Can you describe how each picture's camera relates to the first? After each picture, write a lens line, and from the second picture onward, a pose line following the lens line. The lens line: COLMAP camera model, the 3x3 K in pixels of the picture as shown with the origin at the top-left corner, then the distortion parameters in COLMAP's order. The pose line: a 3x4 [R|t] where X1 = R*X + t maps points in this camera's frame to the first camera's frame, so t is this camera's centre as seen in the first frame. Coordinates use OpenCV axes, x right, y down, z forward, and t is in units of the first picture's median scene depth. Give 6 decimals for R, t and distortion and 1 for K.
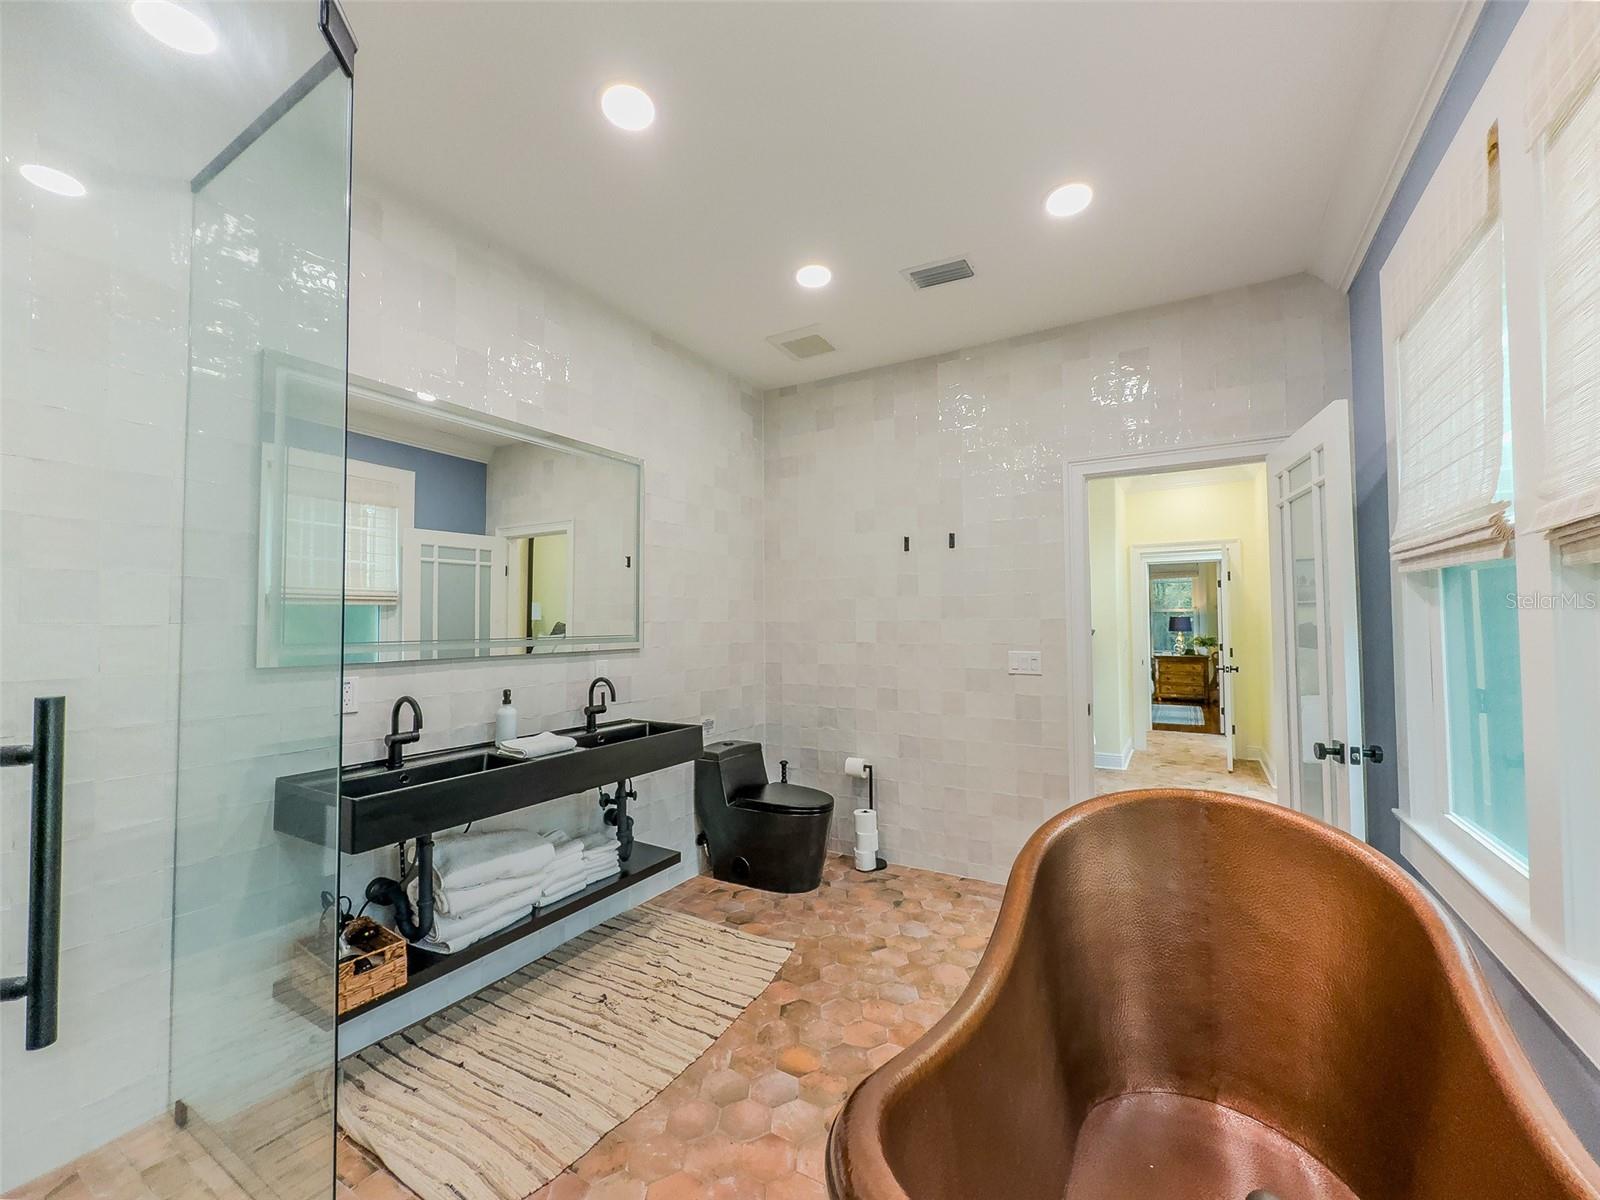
lens RADIAL K [[642.9, 0, 823.8], [0, 642.9, 595.7], [0, 0, 1]] dist [0.000686, -0.000067]
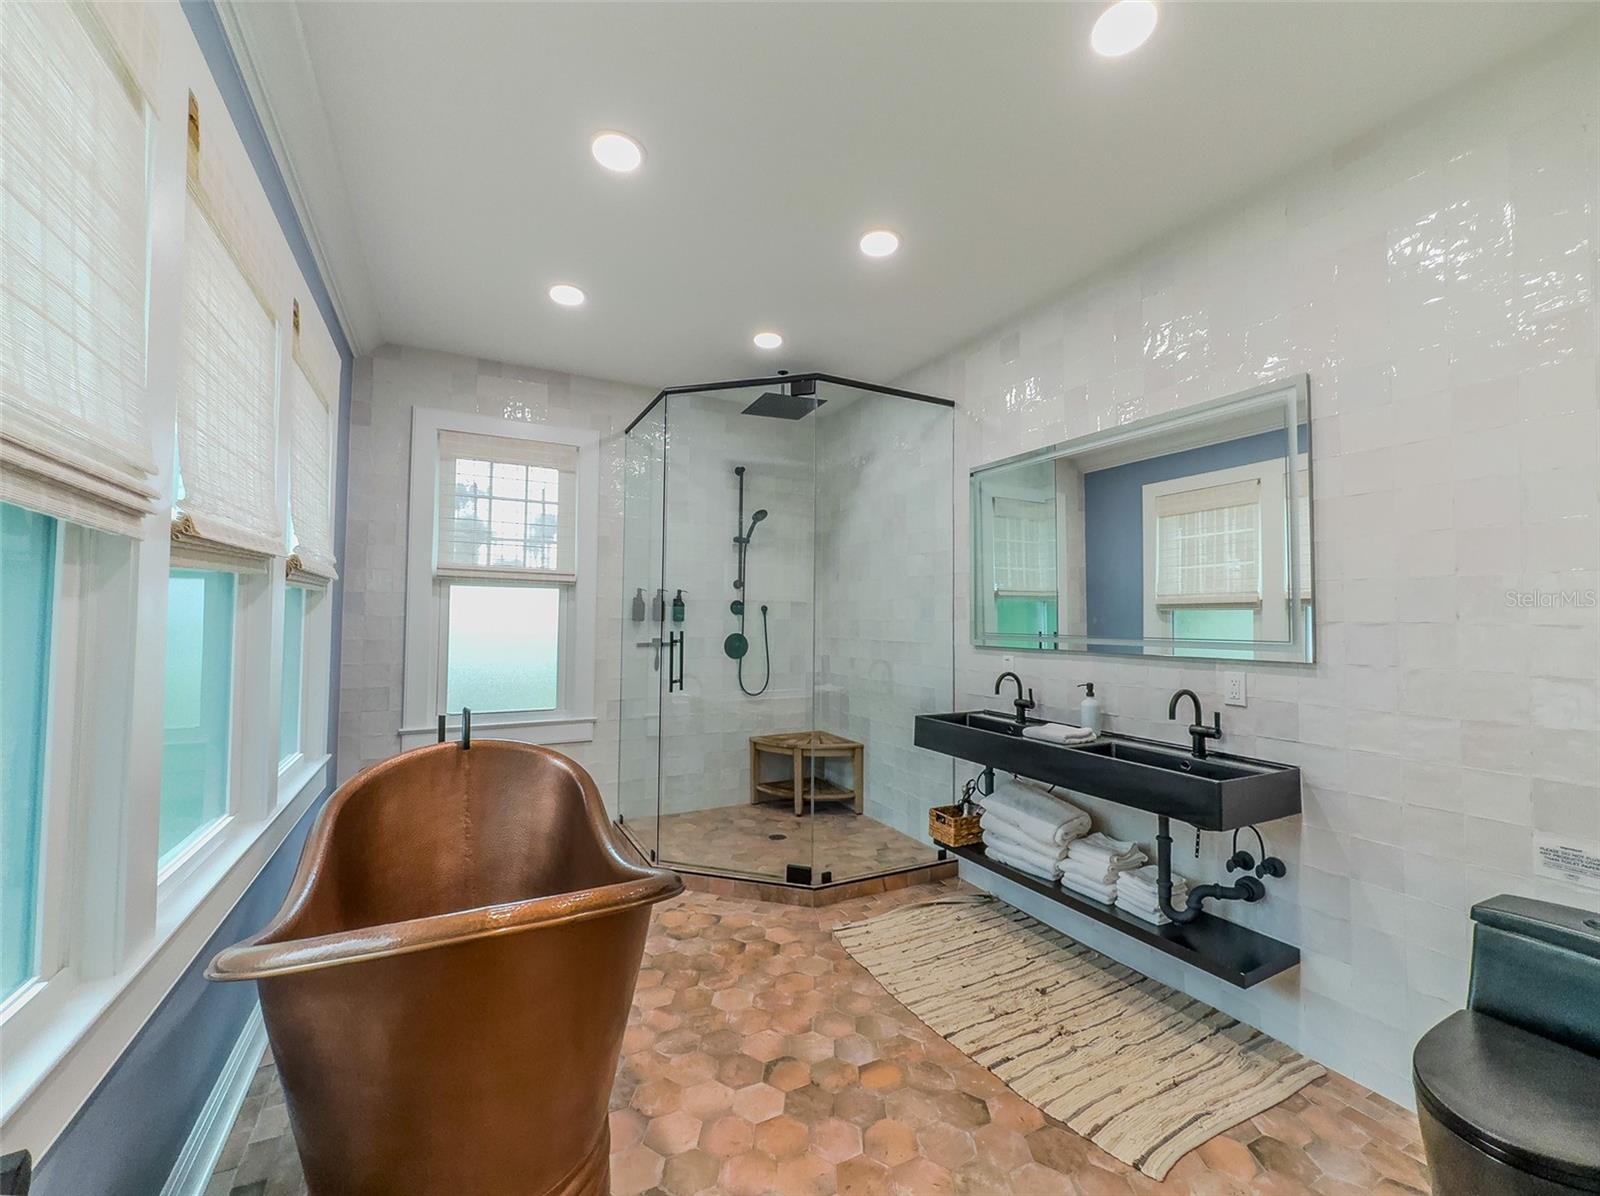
lens RADIAL K [[662.3, 0, 790.6], [0, 662.3, 597.5], [0, 0, 1]] dist [0.000056, 0.000144]
pose [[-0.548792, -0.027642, -0.835501, 0.751560], [0.024727, 0.998479, -0.049276, 0.046457], [0.835593, -0.047702, -0.547274, 1.246048]]
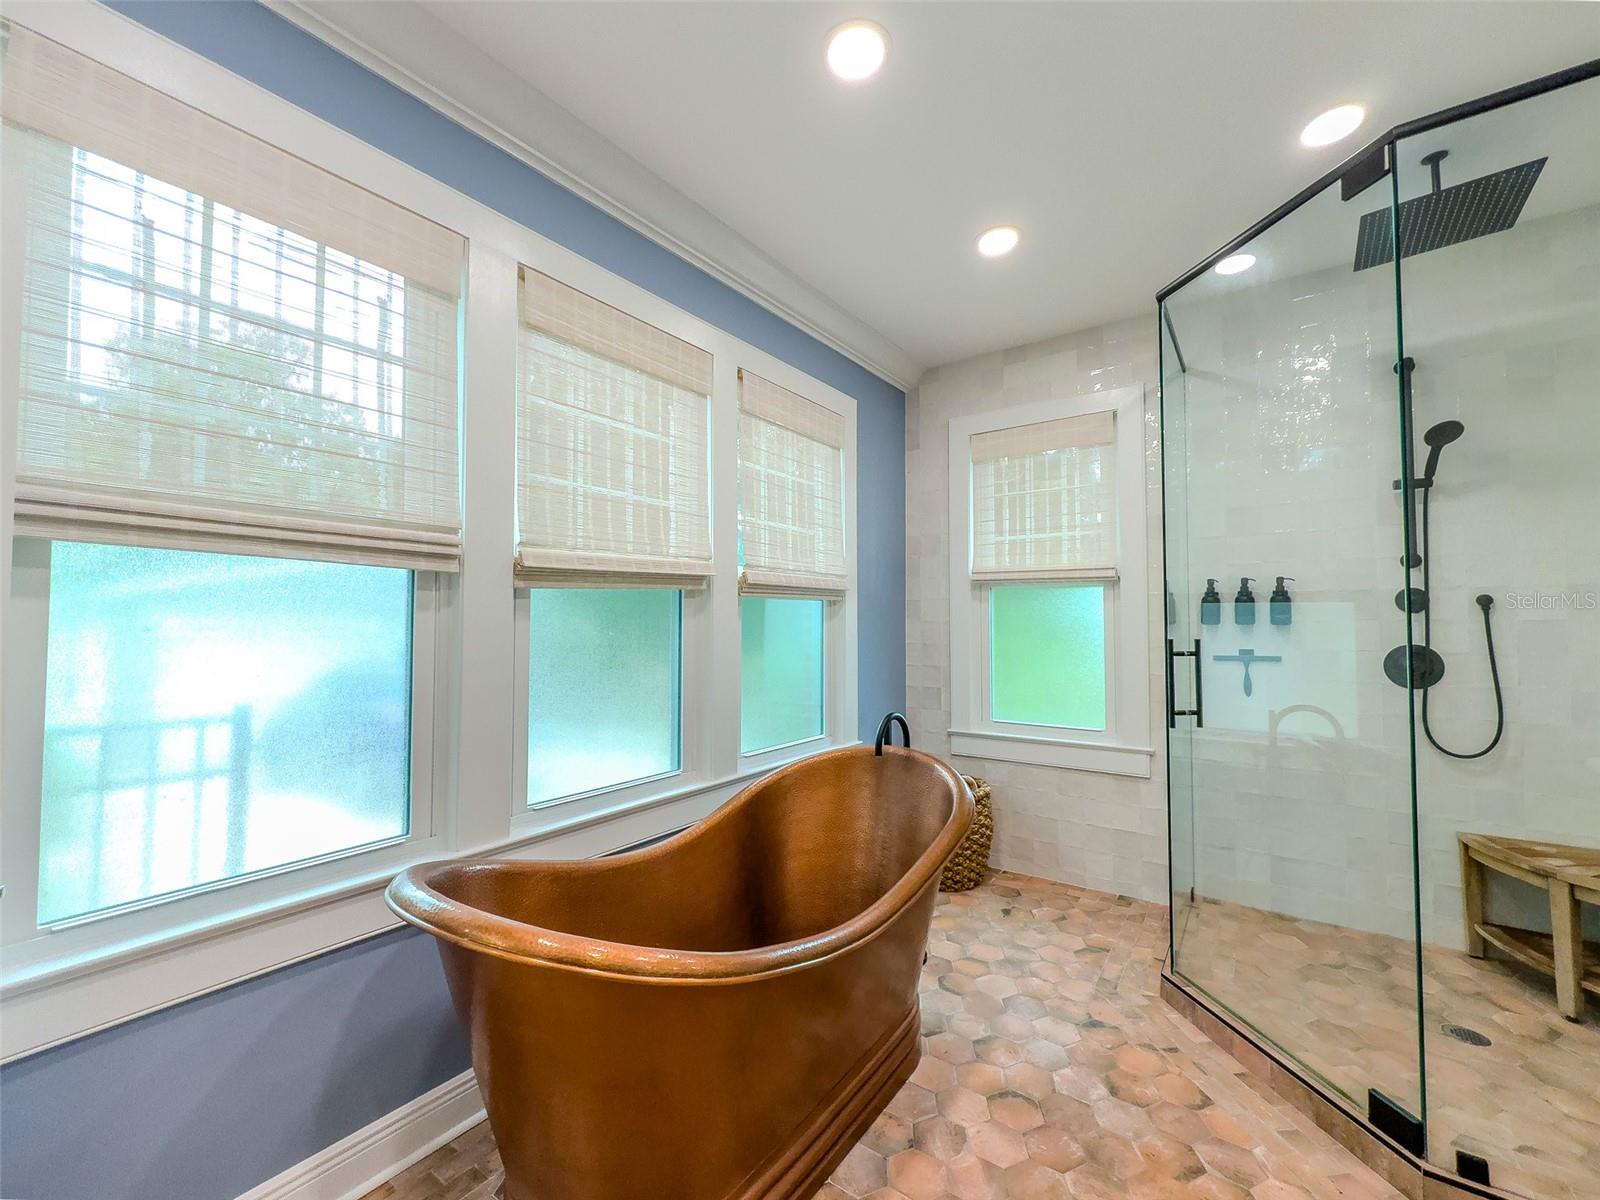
lens RADIAL K [[651.7, 0, 803.4], [0, 651.7, 599.6], [0, 0, 1]] dist [0.000357, -0.000027]
pose [[-0.993884, 0.009267, 0.110036, 0.133011], [0.001298, 0.997384, -0.072277, 0.053472], [-0.110418, -0.071692, -0.991296, 1.269082]]
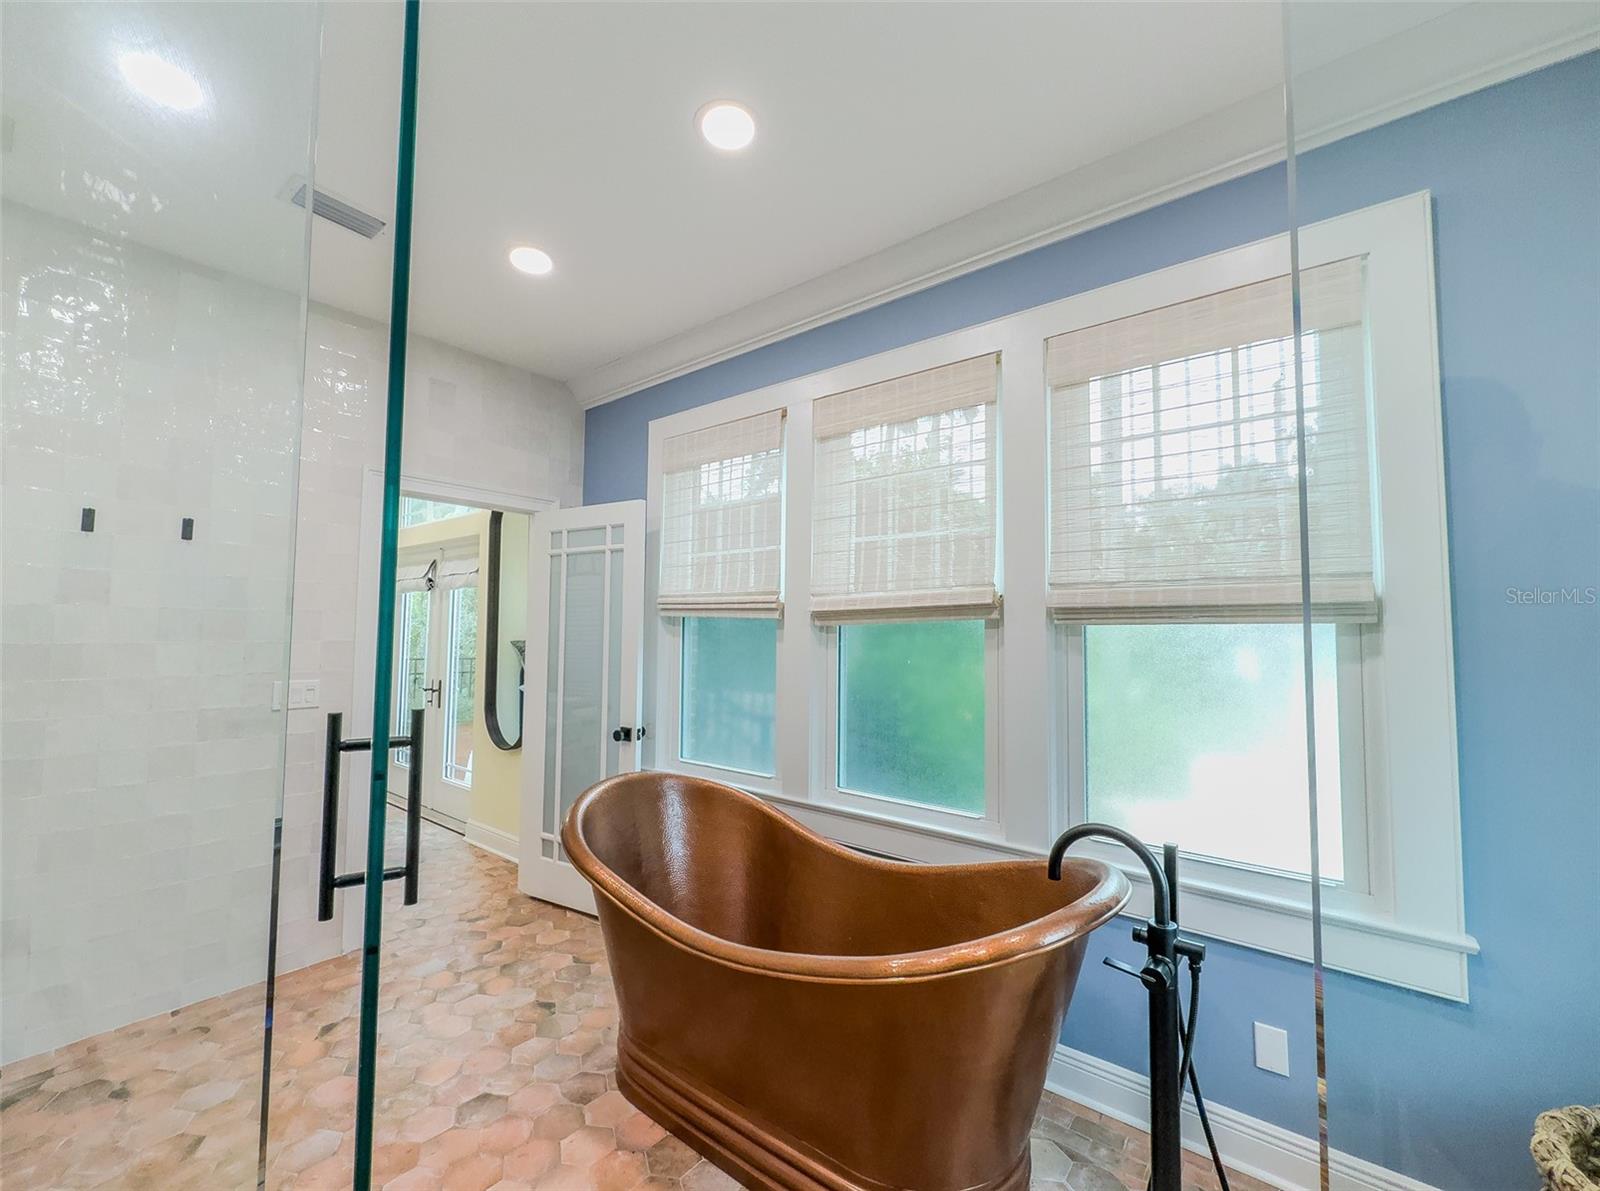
lens RADIAL K [[632.3, 0, 804.1], [0, 632.3, 598.3], [0, 0, 1]] dist [-0.042283, 0.003874]
pose [[0.136203, 0.058876, 0.988930, -0.532639], [-0.045522, 0.997550, -0.053120, -0.009719], [-0.989634, -0.037783, 0.138550, 0.369436]]
